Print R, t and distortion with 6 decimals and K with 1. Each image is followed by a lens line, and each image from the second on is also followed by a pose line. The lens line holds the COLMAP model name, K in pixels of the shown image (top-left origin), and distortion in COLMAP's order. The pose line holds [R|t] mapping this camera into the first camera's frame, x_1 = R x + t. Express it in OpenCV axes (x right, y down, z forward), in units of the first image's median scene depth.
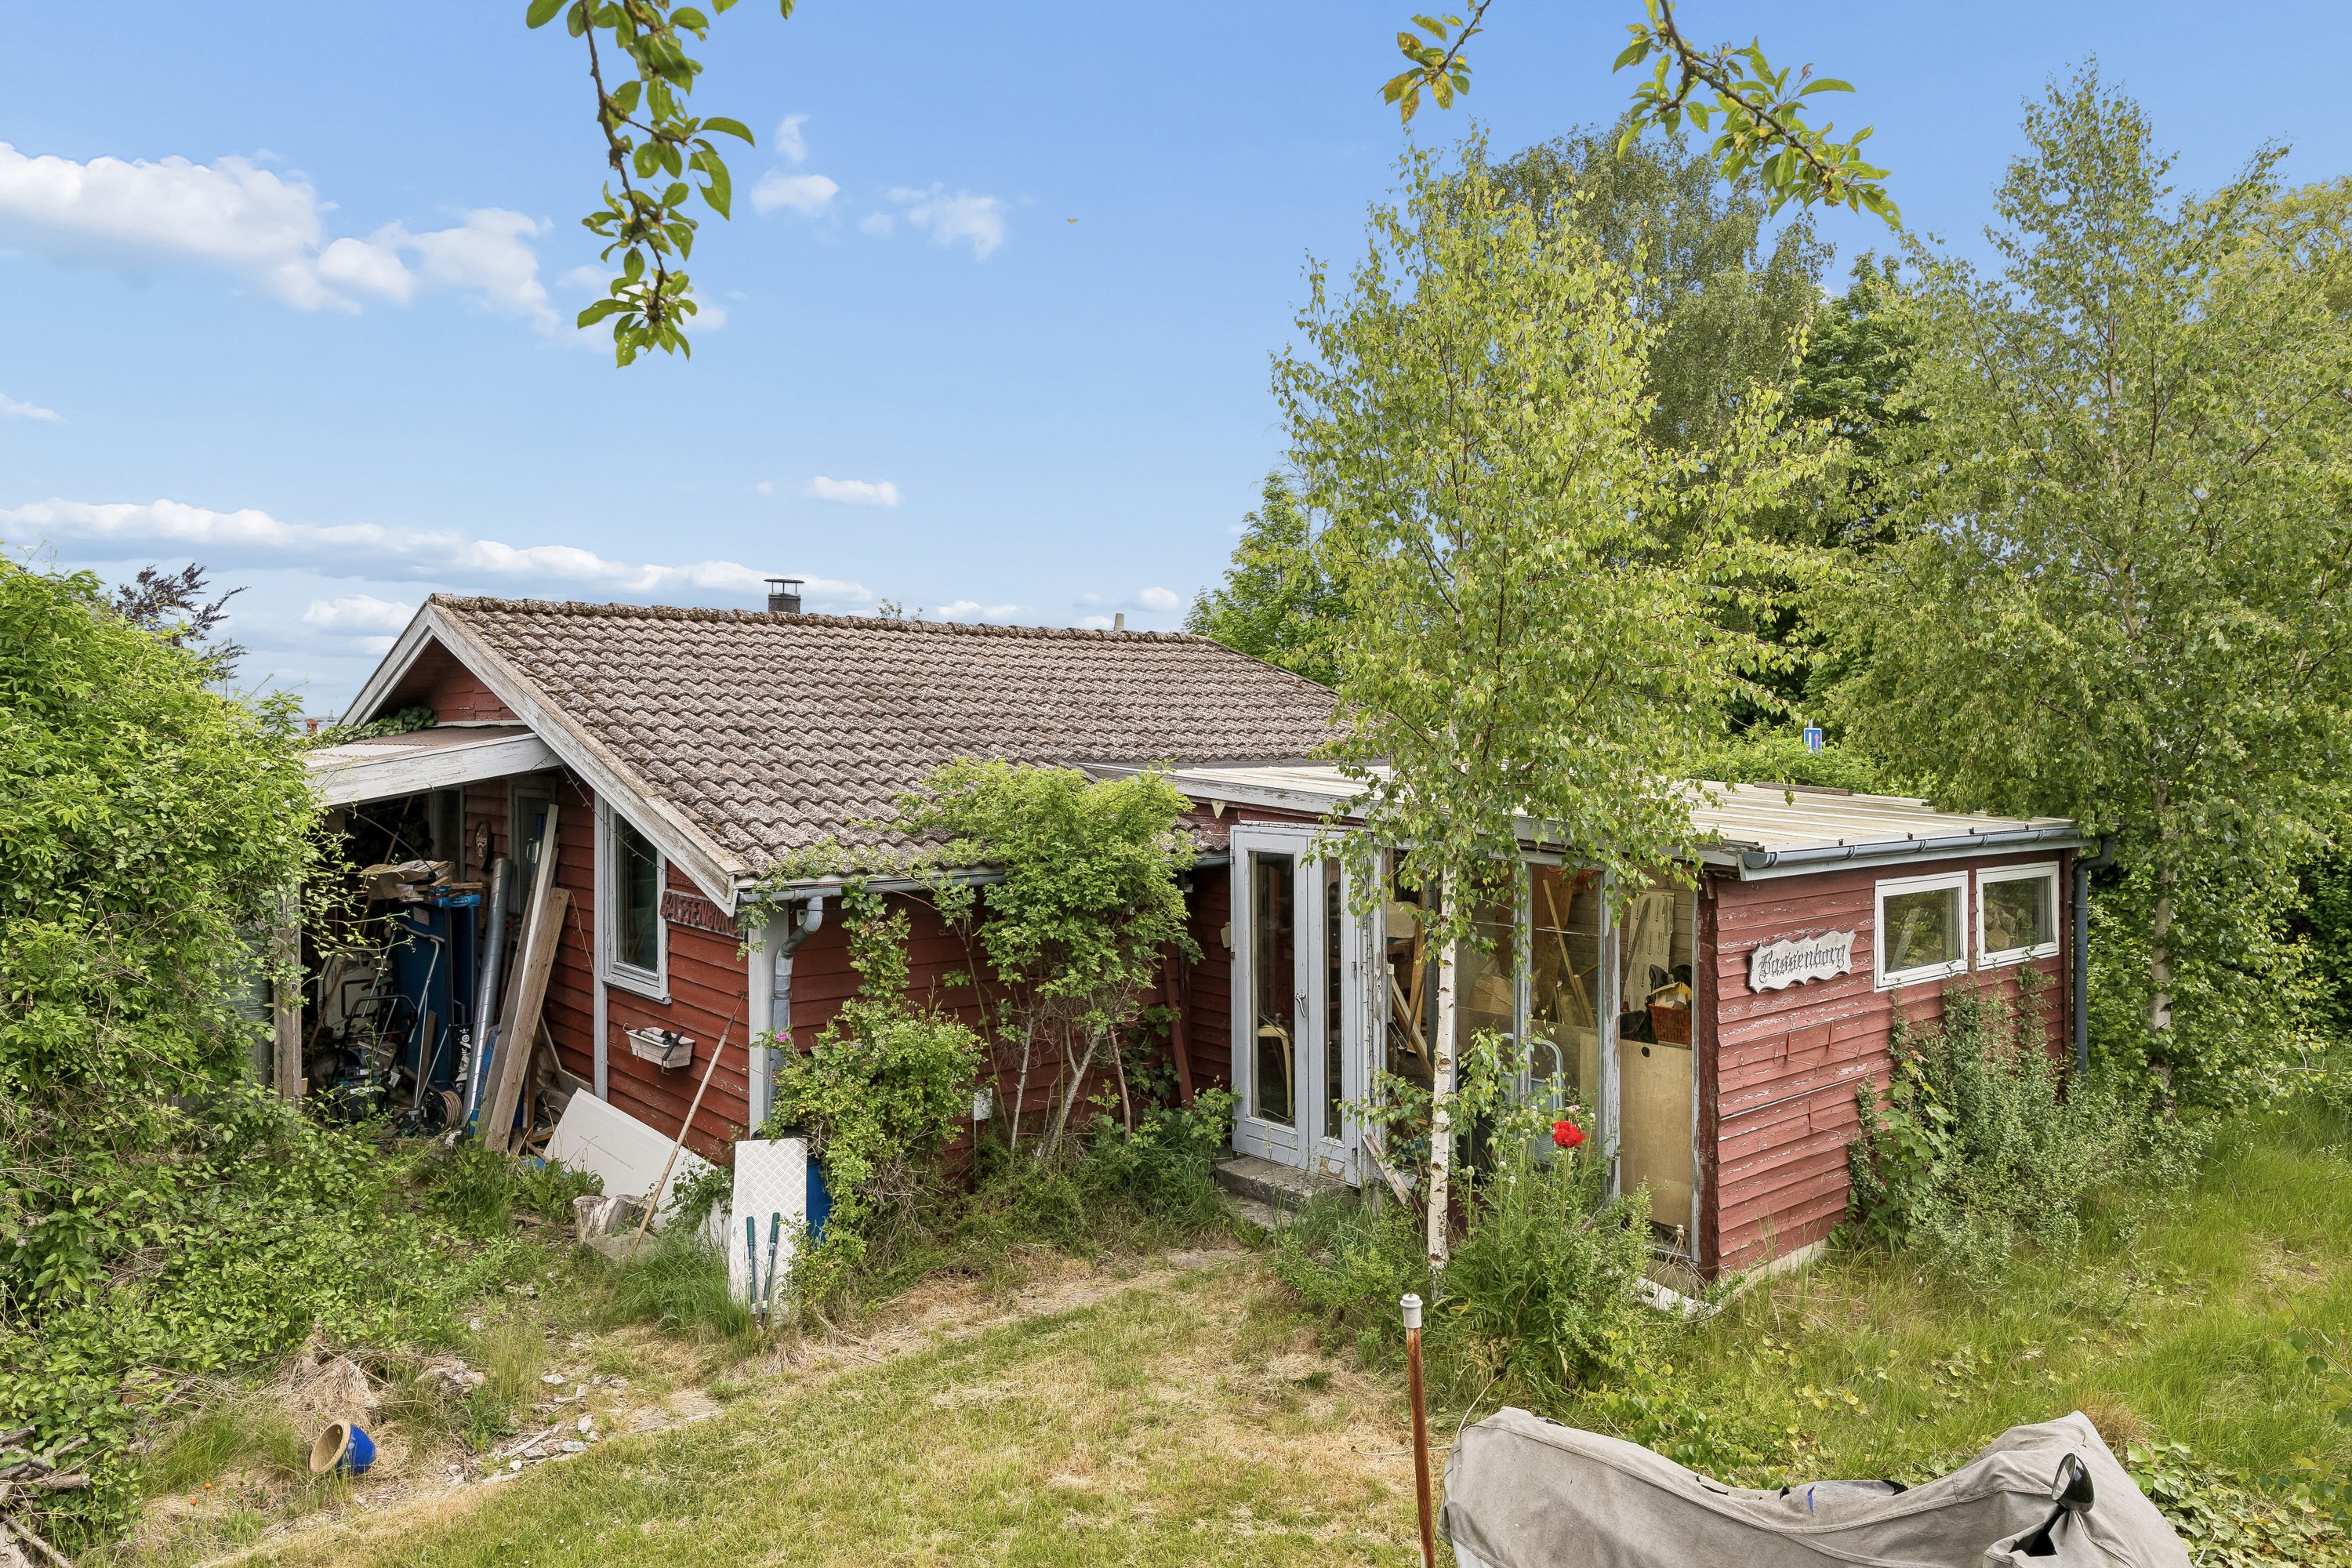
lens RADIAL K [[1524.8, 0, 1167.8], [0, 1524.8, 765.2], [0, 0, 1]] dist [0.007461, 0.000388]
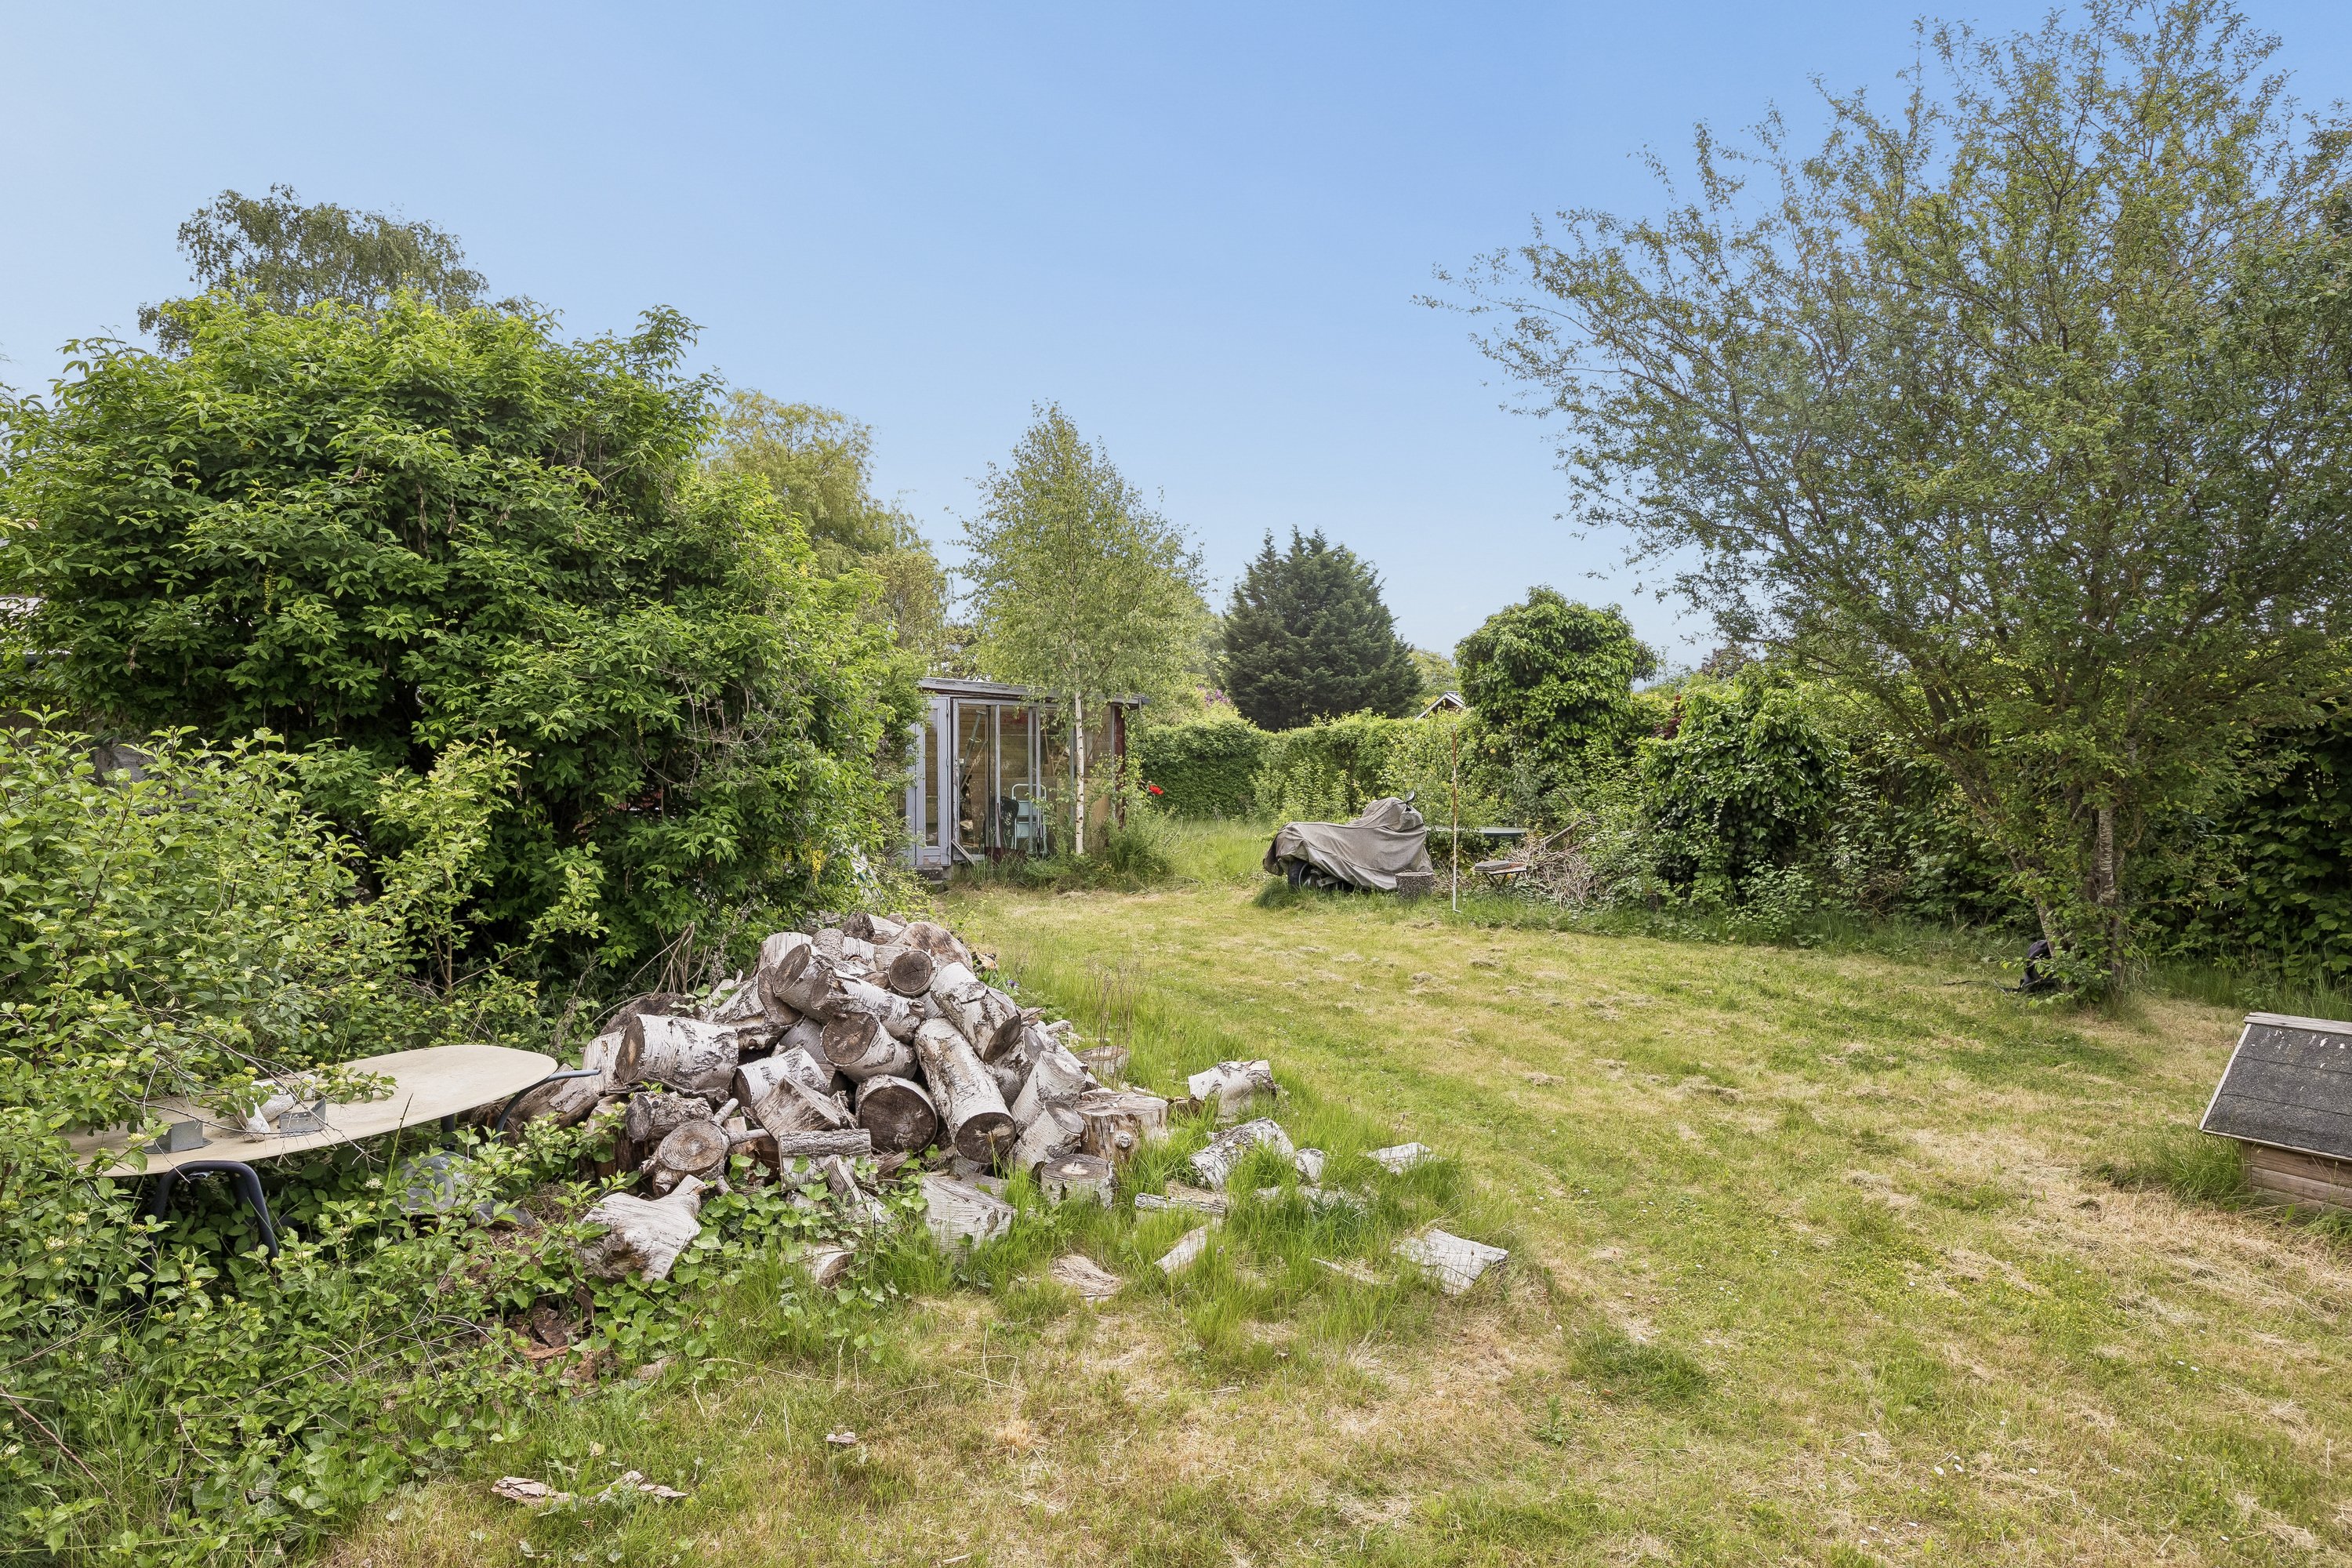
lens RADIAL K [[1268.4, 0, 1164.7], [0, 1268.4, 791.0], [0, 0, 1]] dist [-0.007009, 0.000157]
pose [[0.451957, -0.021530, 0.891780, -0.882304], [0.006427, 0.999761, 0.020879, 0.095500], [-0.892017, -0.003705, 0.451987, -0.034899]]
